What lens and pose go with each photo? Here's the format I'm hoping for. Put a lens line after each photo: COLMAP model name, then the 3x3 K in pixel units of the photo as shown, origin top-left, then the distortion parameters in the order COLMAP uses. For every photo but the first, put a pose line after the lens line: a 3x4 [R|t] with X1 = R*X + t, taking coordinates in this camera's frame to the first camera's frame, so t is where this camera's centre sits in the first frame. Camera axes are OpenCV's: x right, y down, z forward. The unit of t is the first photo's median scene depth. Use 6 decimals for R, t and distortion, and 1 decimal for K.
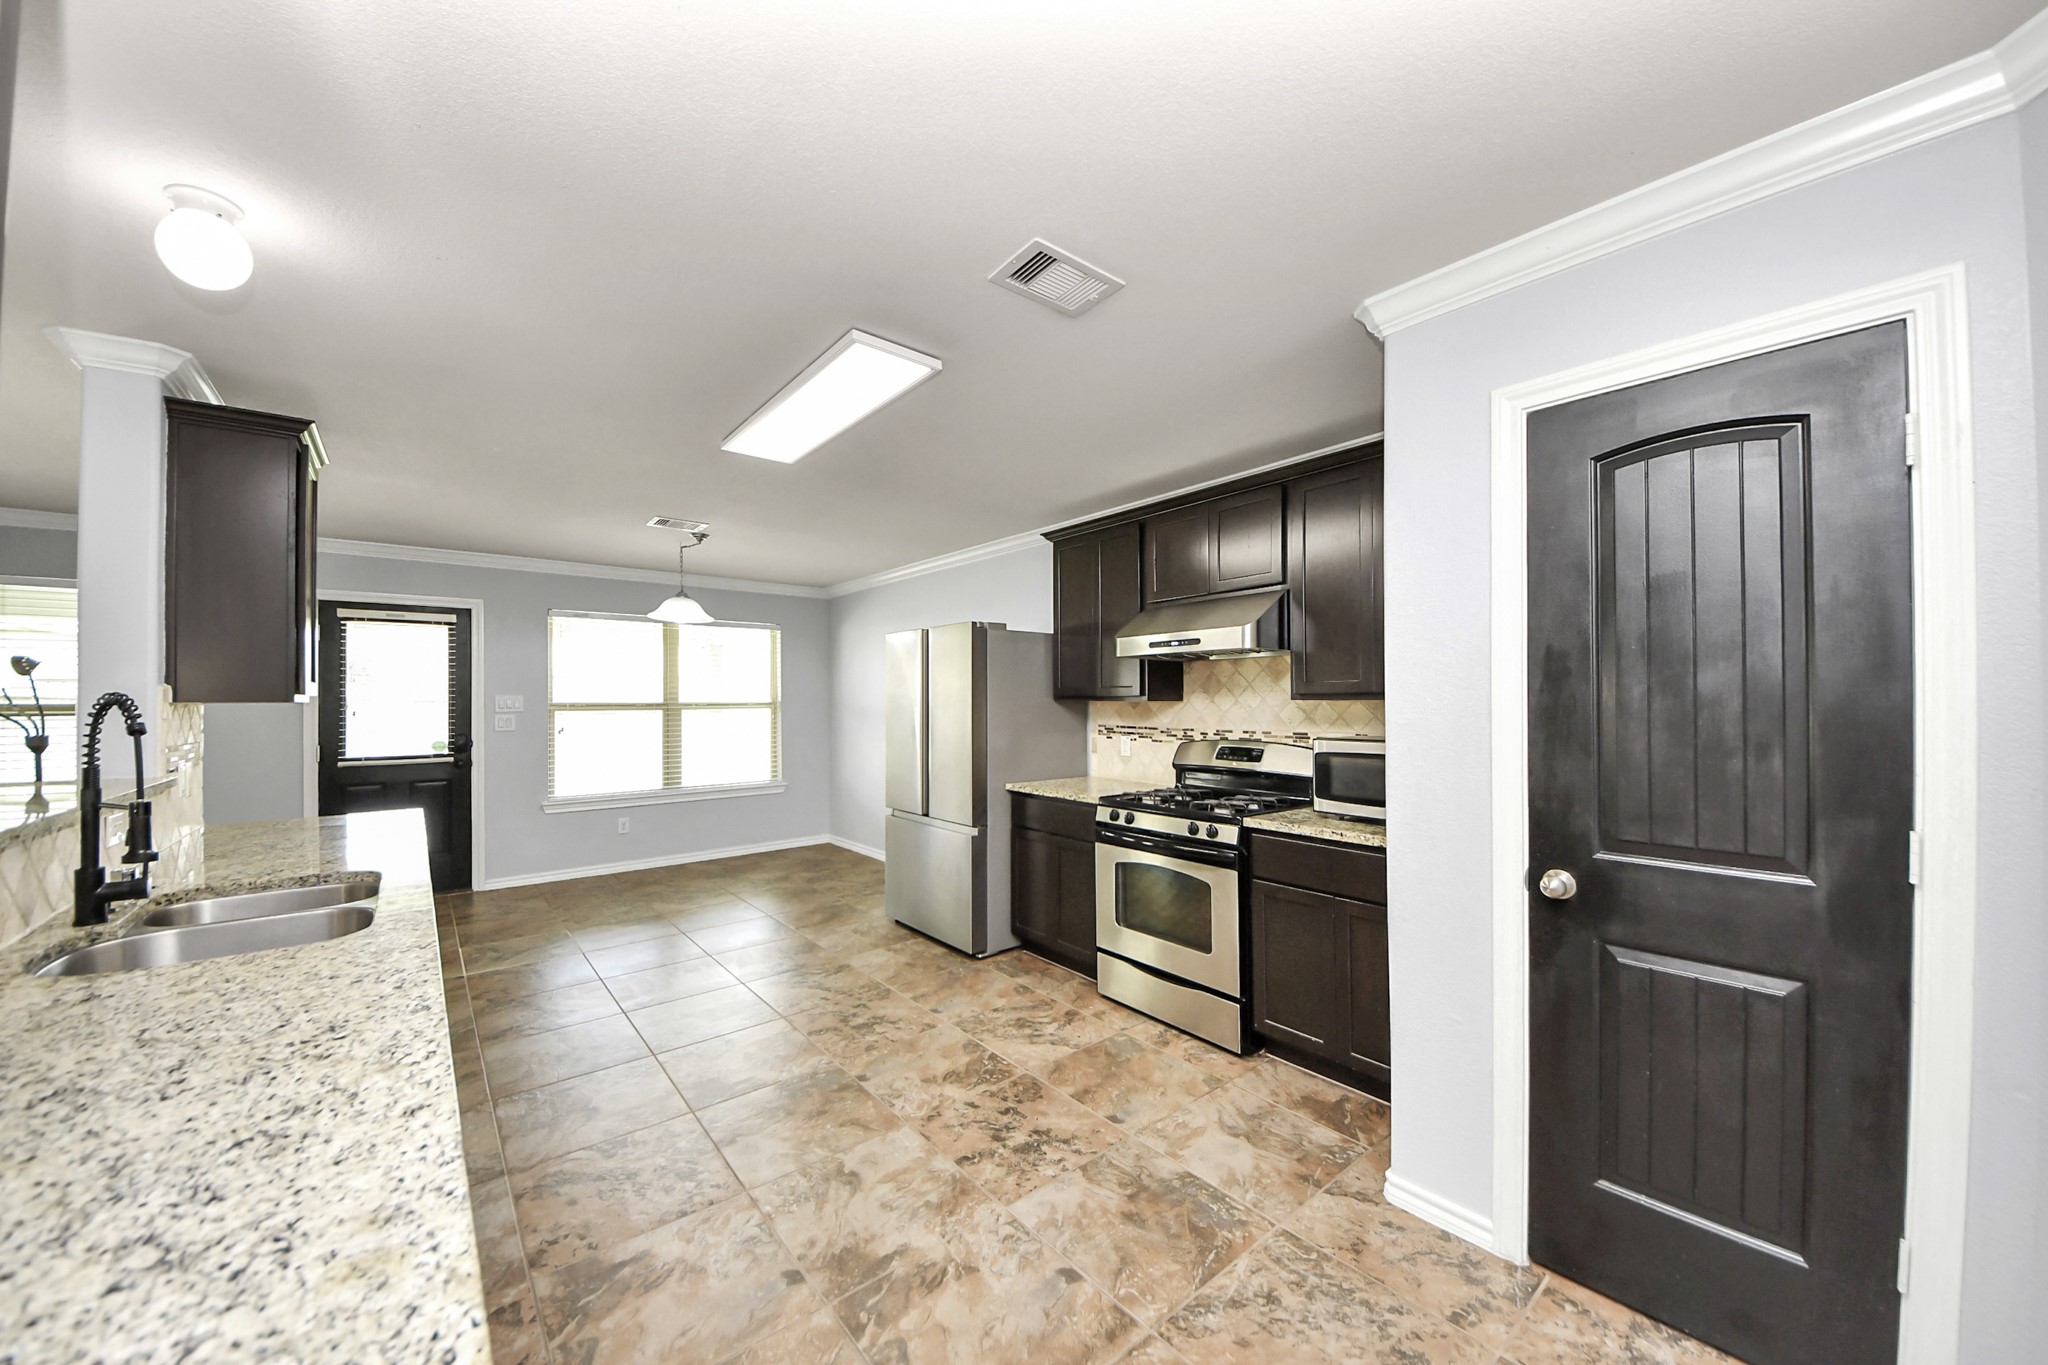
lens RADIAL K [[713.2, 0, 1022.9], [0, 713.2, 702.4], [0, 0, 1]] dist [0.000370, -0.000086]
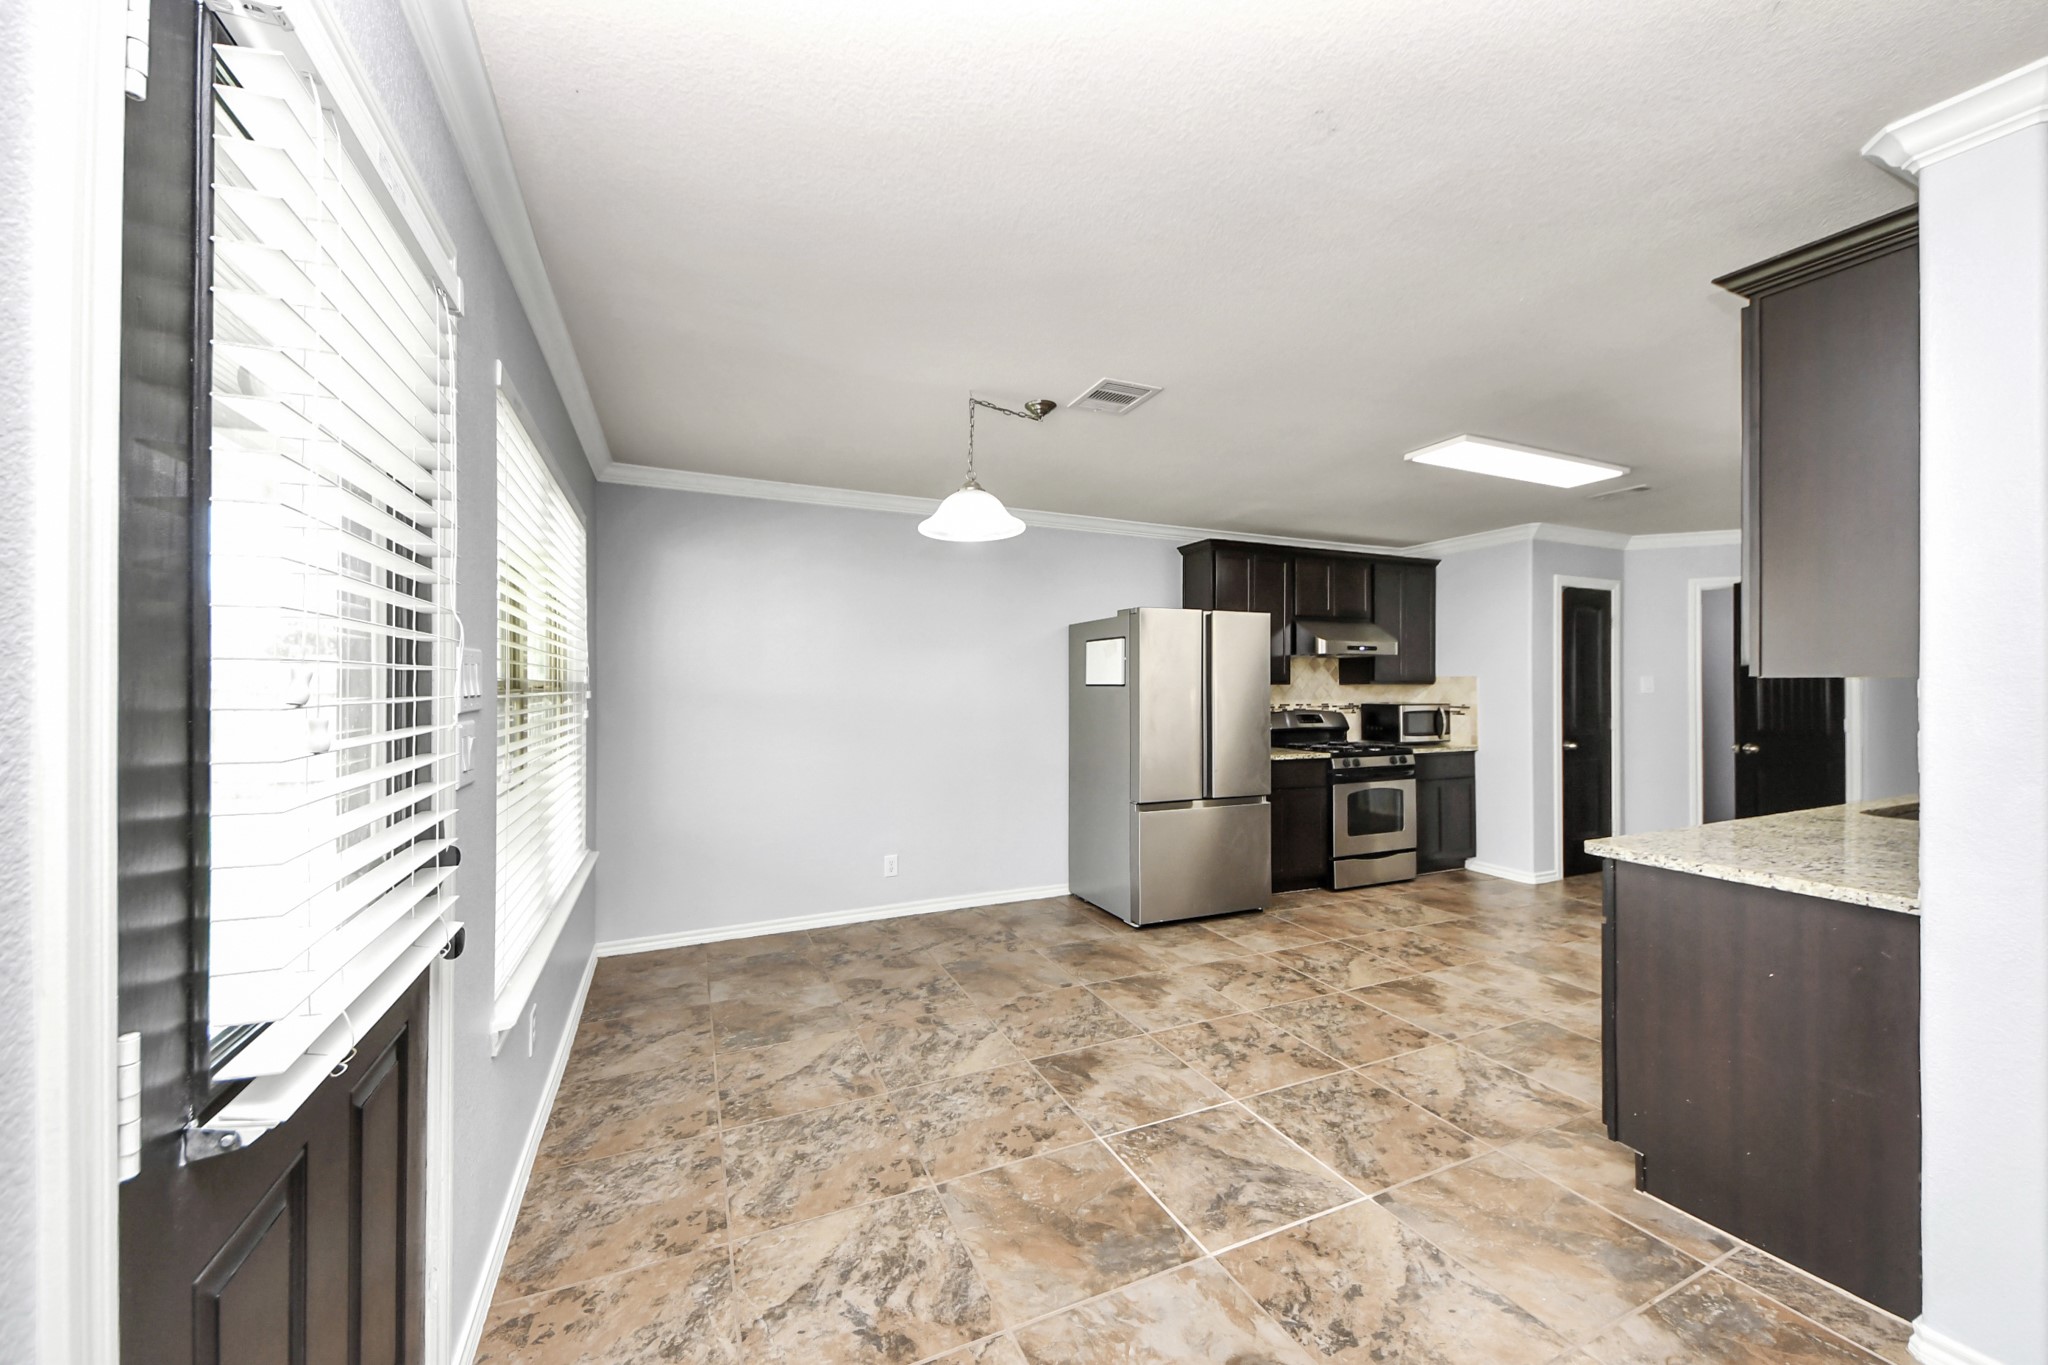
lens RADIAL K [[744.0, 0, 1014.5], [0, 744.0, 684.5], [0, 0, 1]] dist [0.044496, -0.033285]
pose [[0.277689, 0.006854, 0.960646, -1.686328], [-0.004390, 0.999973, -0.005865, 0.010892], [-0.960661, -0.002588, 0.277712, 1.338211]]
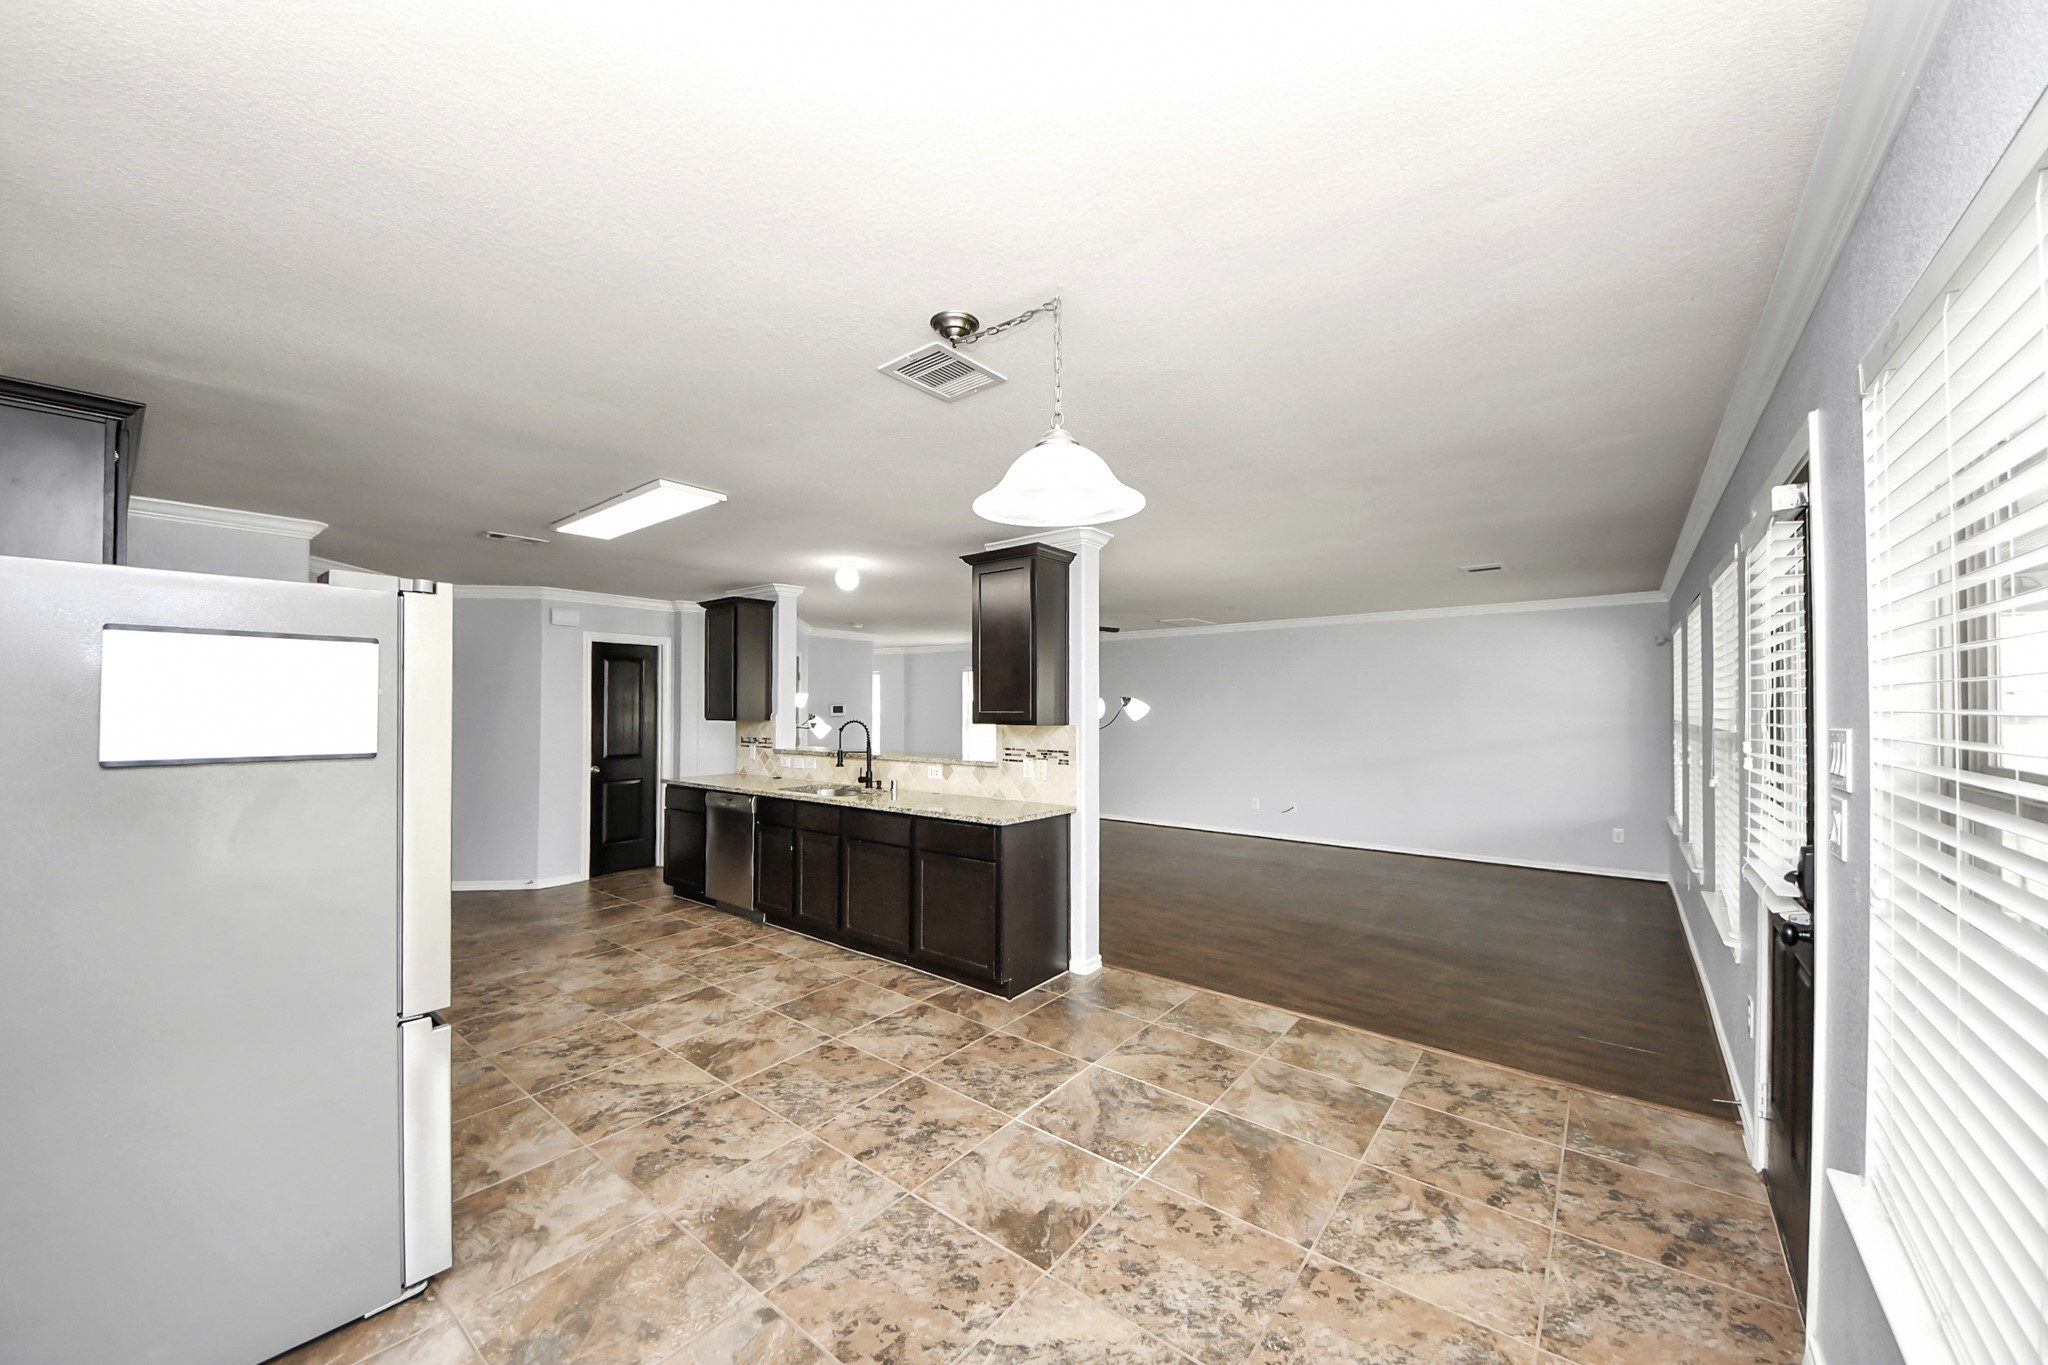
lens RADIAL K [[744.0, 0, 1014.5], [0, 744.0, 684.5], [0, 0, 1]] dist [0.044496, -0.033285]
pose [[-0.981072, -0.004295, -0.193595, -0.637759], [0.001135, 0.999609, -0.027928, -0.037483], [0.193639, -0.027619, -0.980684, 2.241926]]
